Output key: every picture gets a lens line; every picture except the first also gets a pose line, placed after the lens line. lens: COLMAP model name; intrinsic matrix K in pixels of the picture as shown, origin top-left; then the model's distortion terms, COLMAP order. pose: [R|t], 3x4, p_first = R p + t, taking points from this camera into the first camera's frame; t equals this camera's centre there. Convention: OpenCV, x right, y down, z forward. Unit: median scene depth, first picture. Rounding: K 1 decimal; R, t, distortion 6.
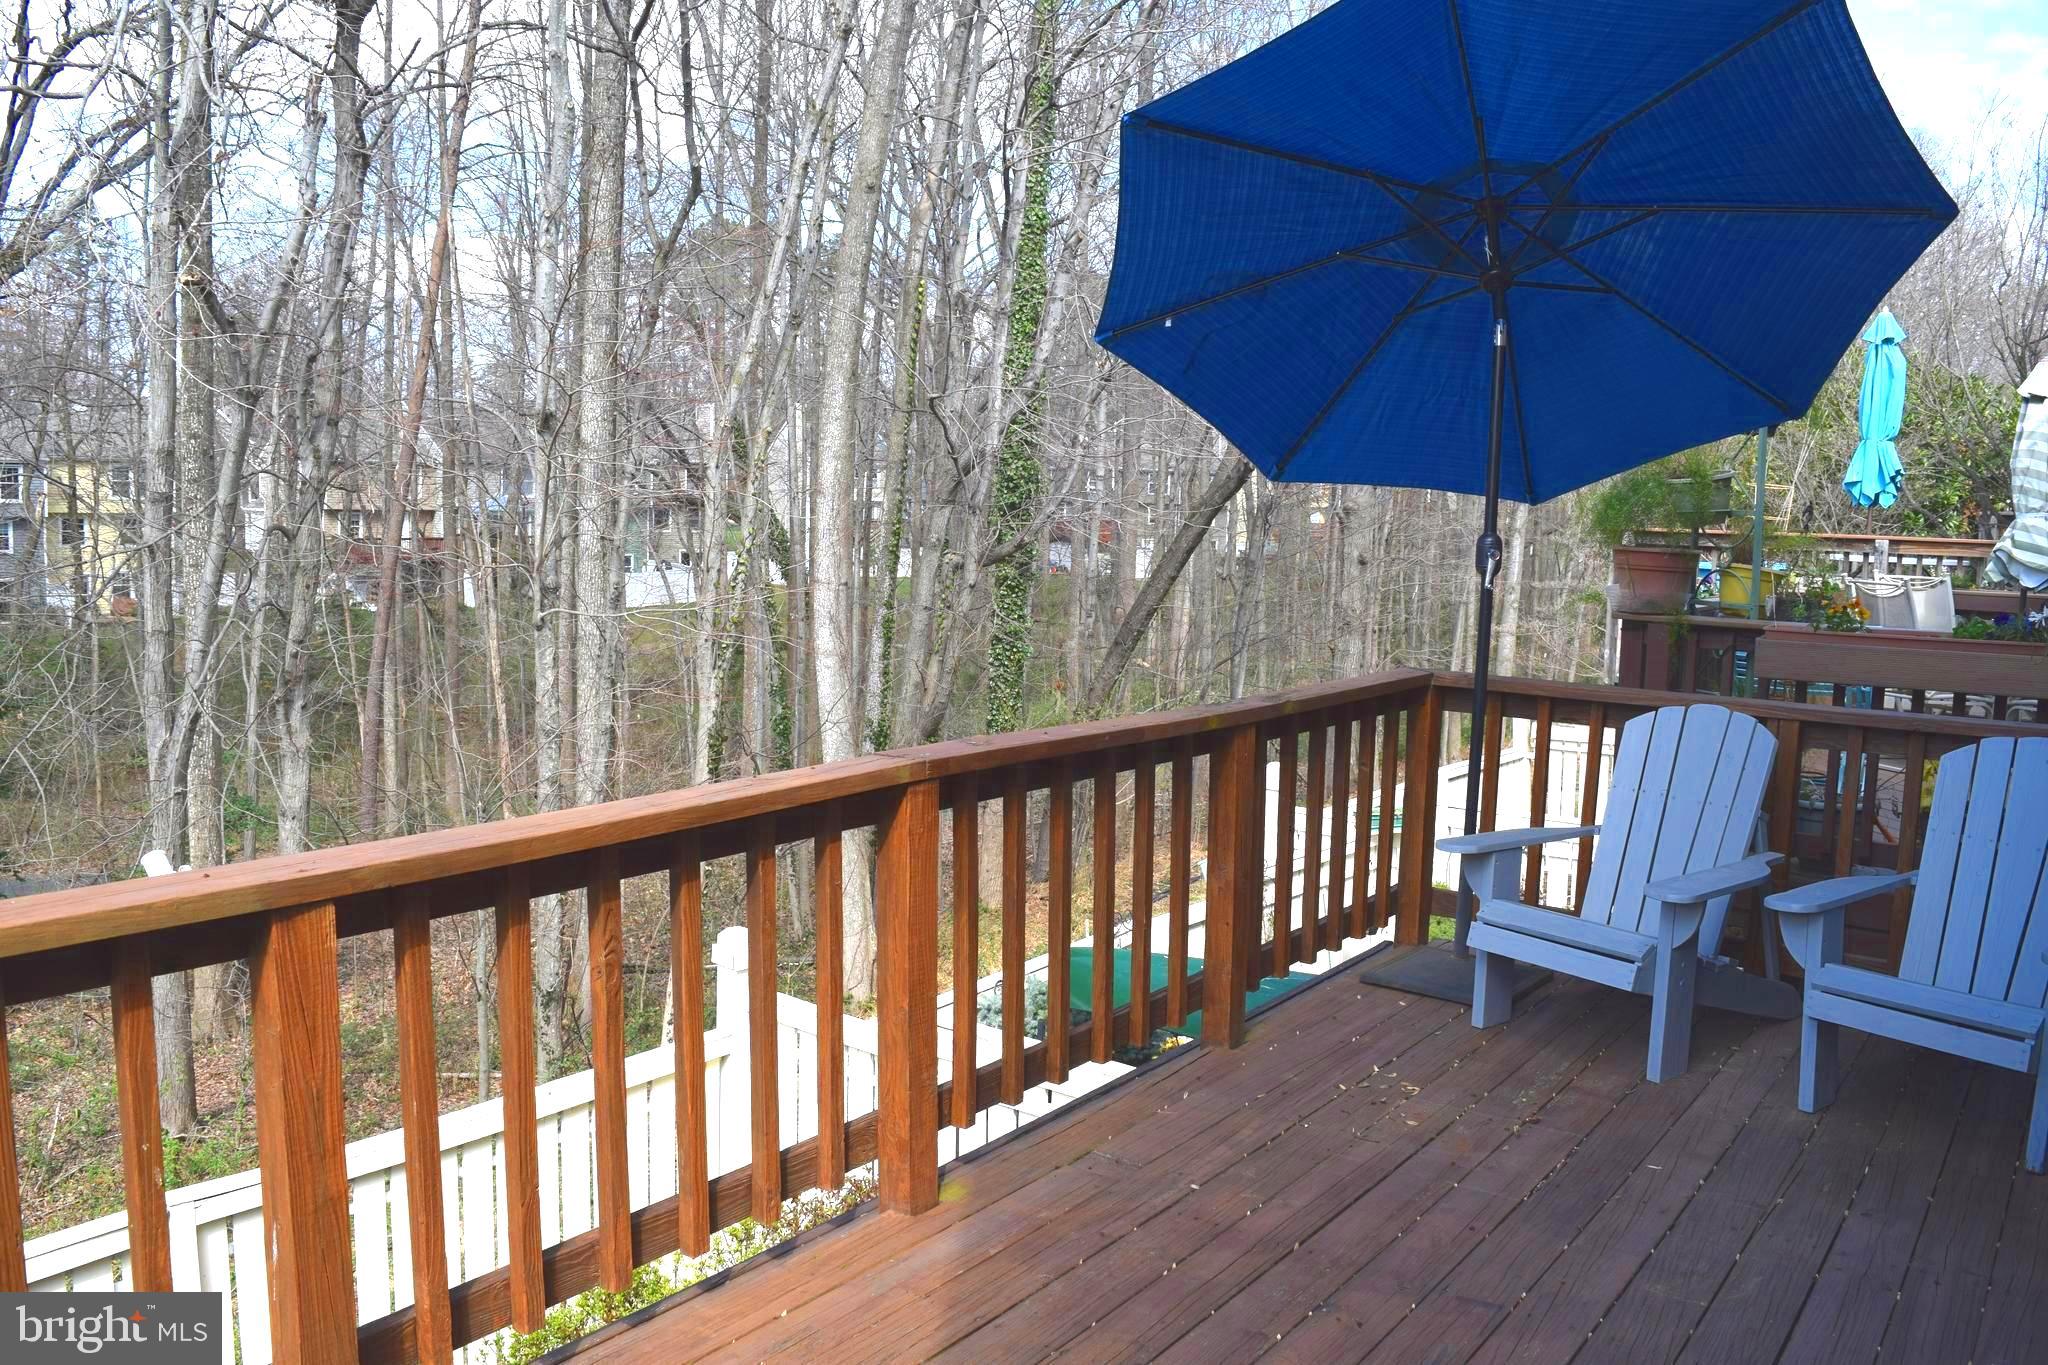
lens RADIAL K [[1590.1, 0, 1022.3], [0, 1590.1, 682.1], [0, 0, 1]] dist [-0.097797, 0.022213]
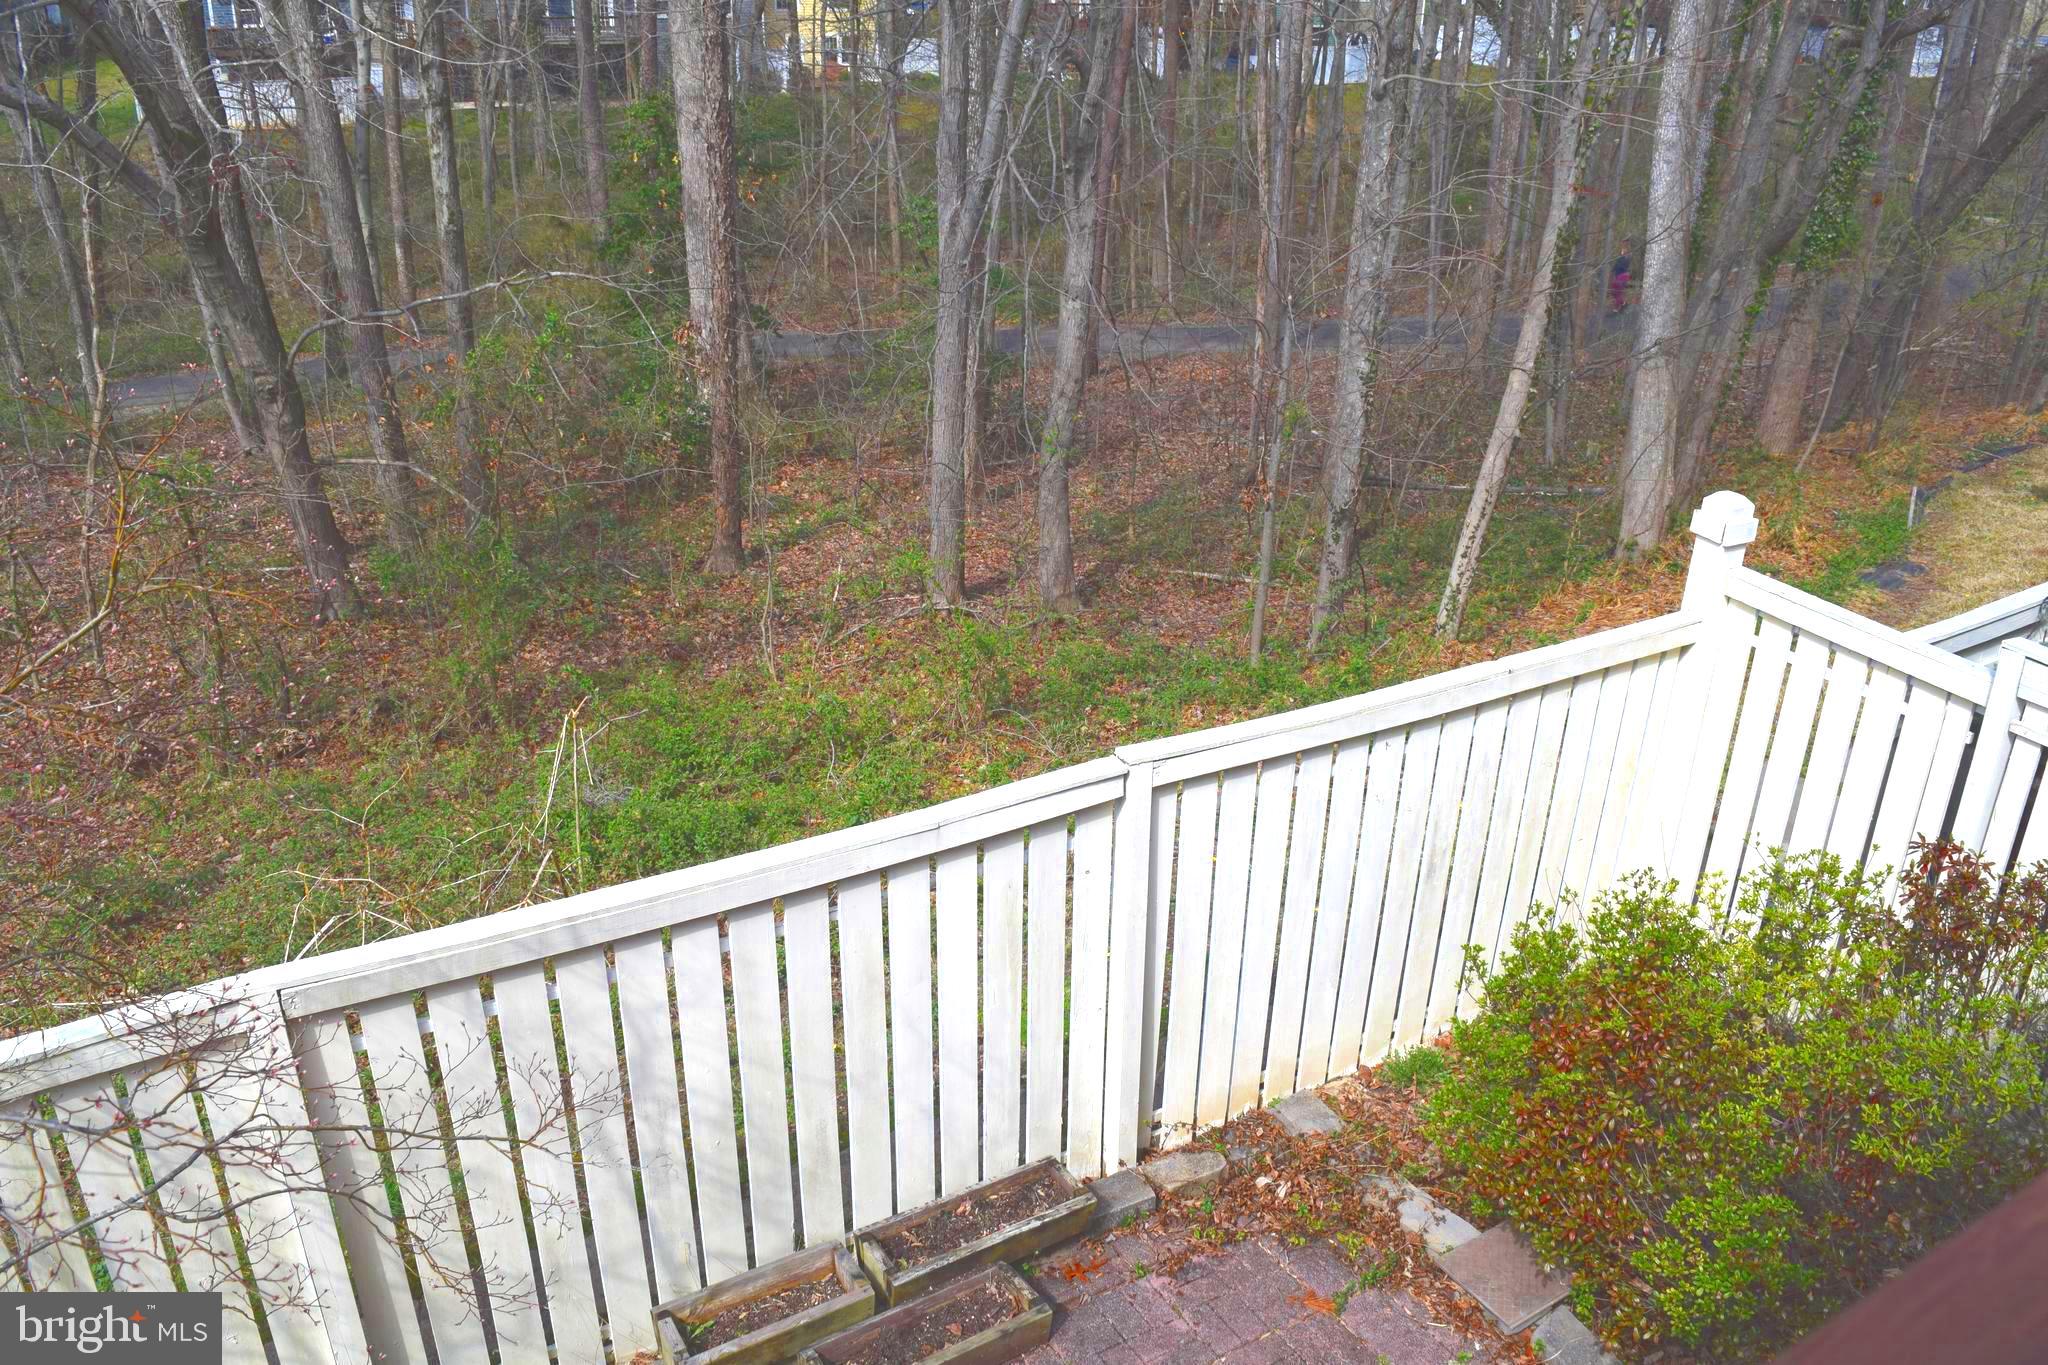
lens RADIAL K [[1590.1, 0, 1024.3], [0, 1590.1, 688.9], [0, 0, 1]] dist [-0.097797, 0.022213]
pose [[0.920182, 0.156639, -0.358789, -0.118946], [-0.035850, 0.946332, 0.321203, 0.004510], [0.389846, -0.282703, 0.876413, 0.077026]]
